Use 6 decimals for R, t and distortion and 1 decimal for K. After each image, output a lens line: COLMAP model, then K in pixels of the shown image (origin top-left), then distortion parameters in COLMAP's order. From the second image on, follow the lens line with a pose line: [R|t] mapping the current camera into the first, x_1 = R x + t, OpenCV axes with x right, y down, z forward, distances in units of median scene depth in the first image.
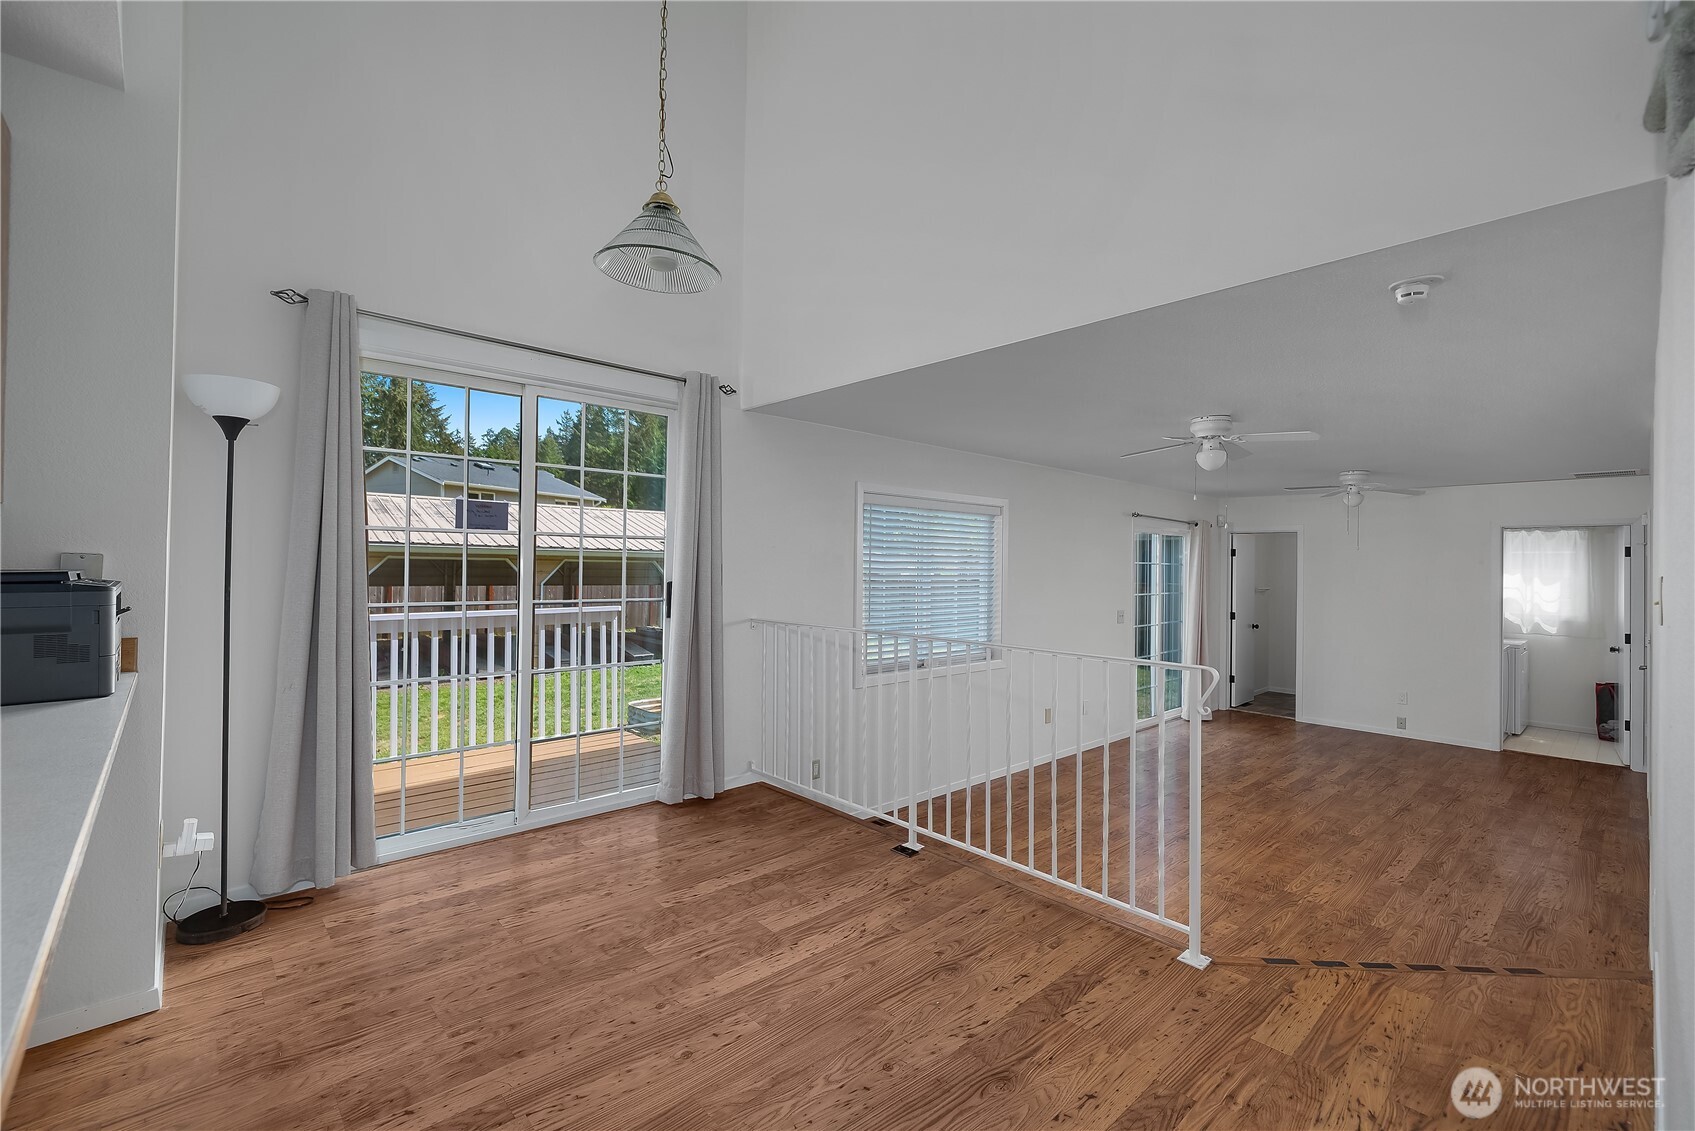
lens RADIAL K [[734.2, 0, 845.5], [0, 734.2, 565.2], [0, 0, 1]] dist [0.005716, -0.001599]
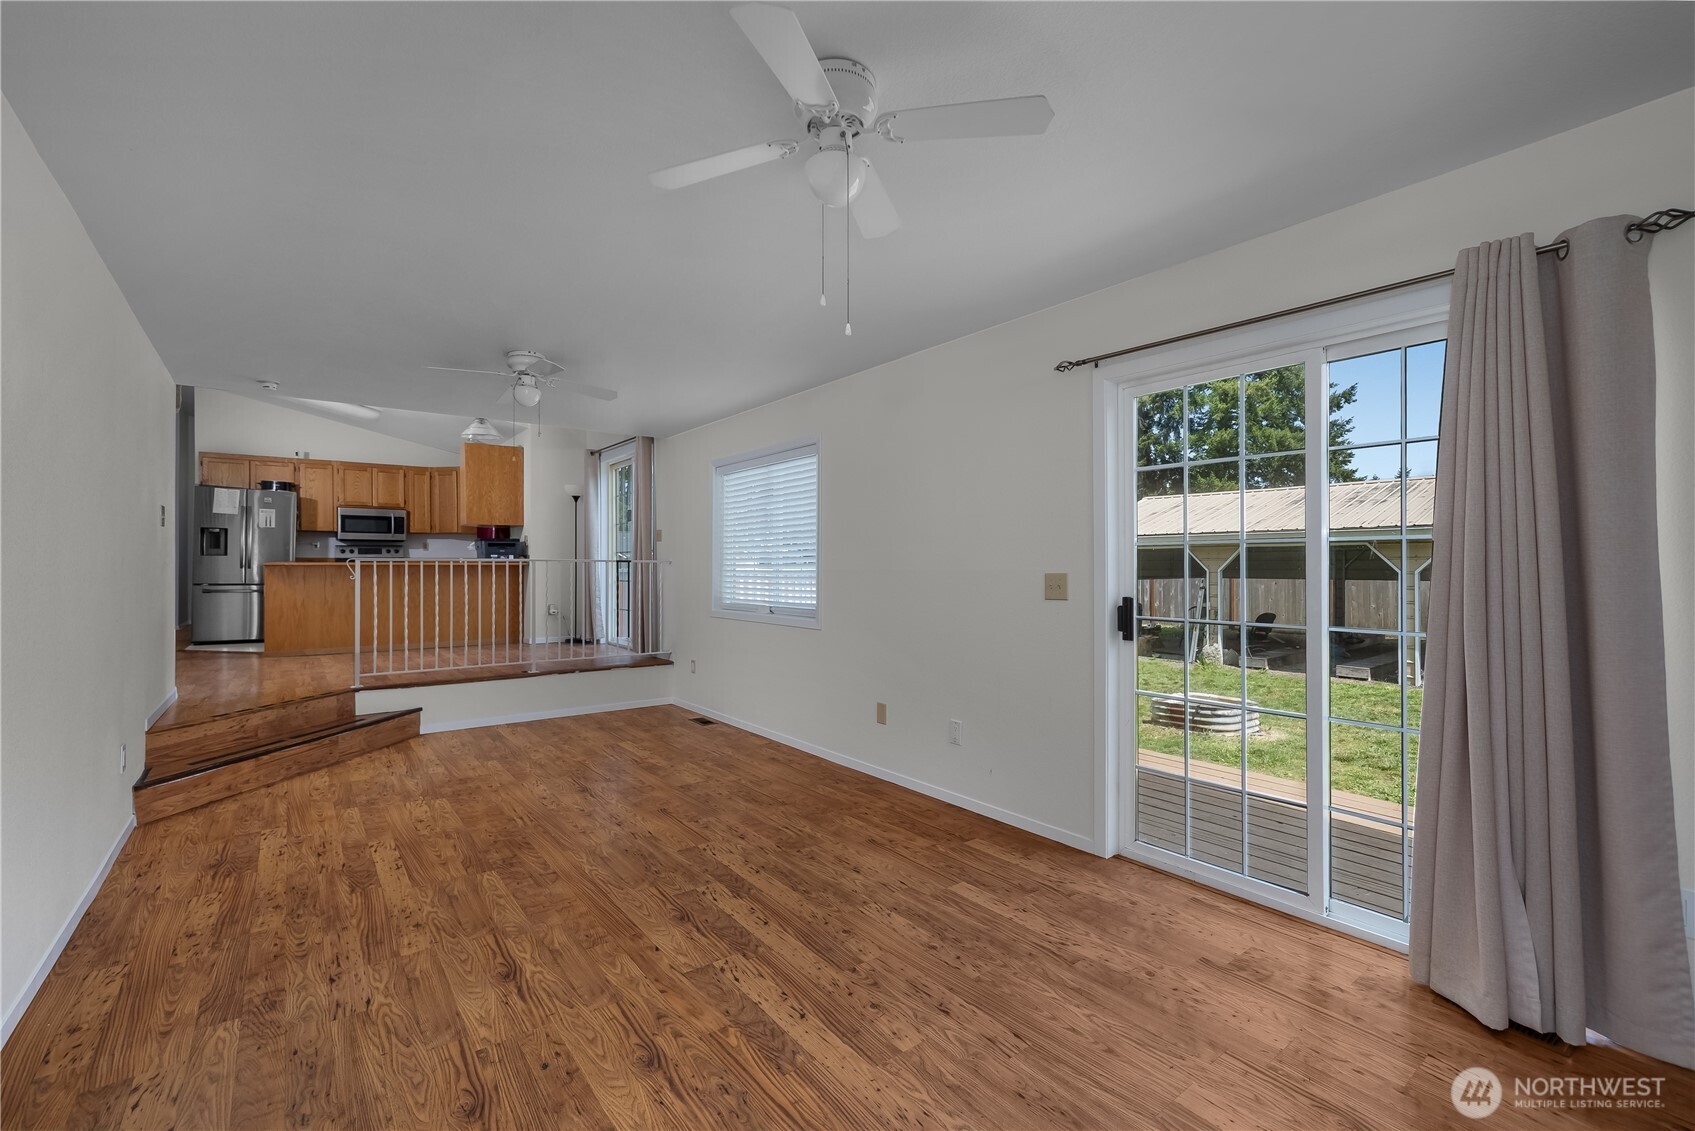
lens RADIAL K [[734.2, 0, 850.7], [0, 734.2, 566.9], [0, 0, 1]] dist [0.005716, -0.001599]
pose [[-0.092662, -0.015221, -0.995581, 0.964723], [-0.000405, 0.999884, -0.015249, 0.072678], [0.995698, -0.001010, -0.092657, 1.011060]]
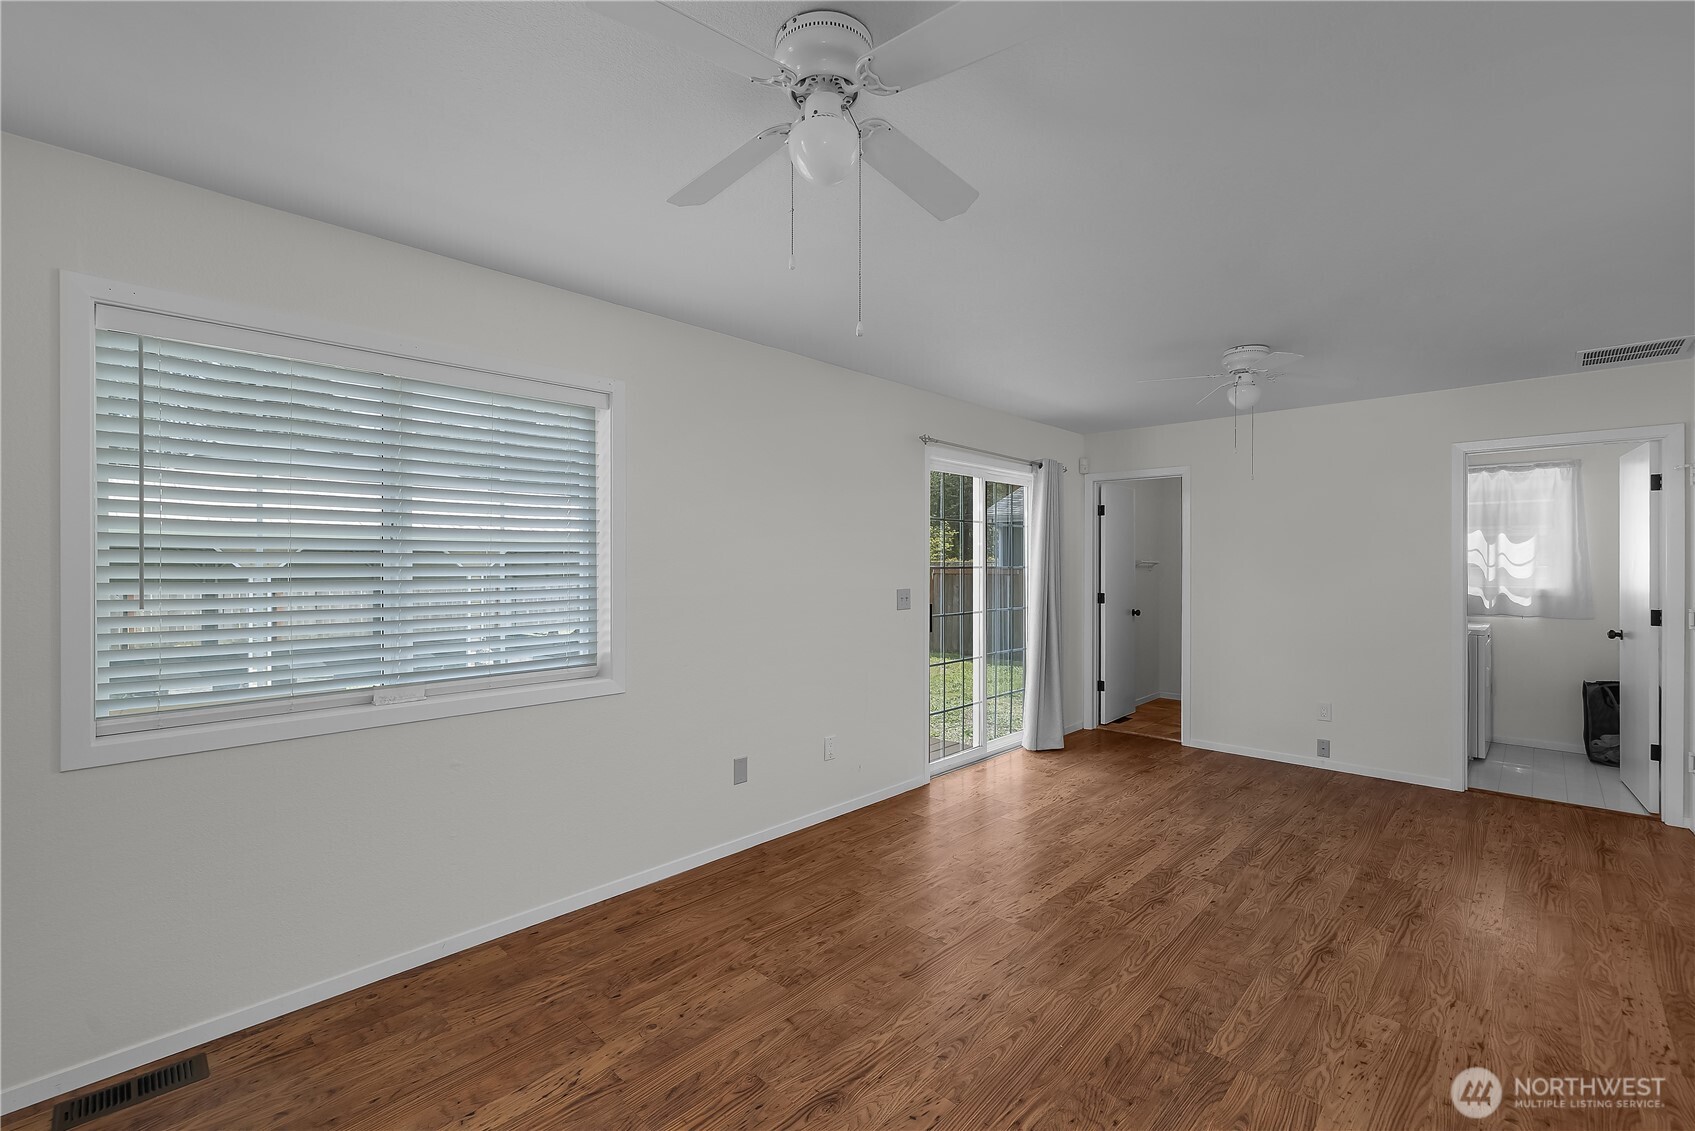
lens RADIAL K [[734.2, 0, 854.6], [0, 734.2, 565.8], [0, 0, 1]] dist [0.005716, -0.001599]
pose [[0.997224, -0.013263, 0.073269, 0.317717], [0.012982, 0.999906, 0.004313, 0.042166], [-0.073320, -0.003350, 0.997303, 0.408962]]
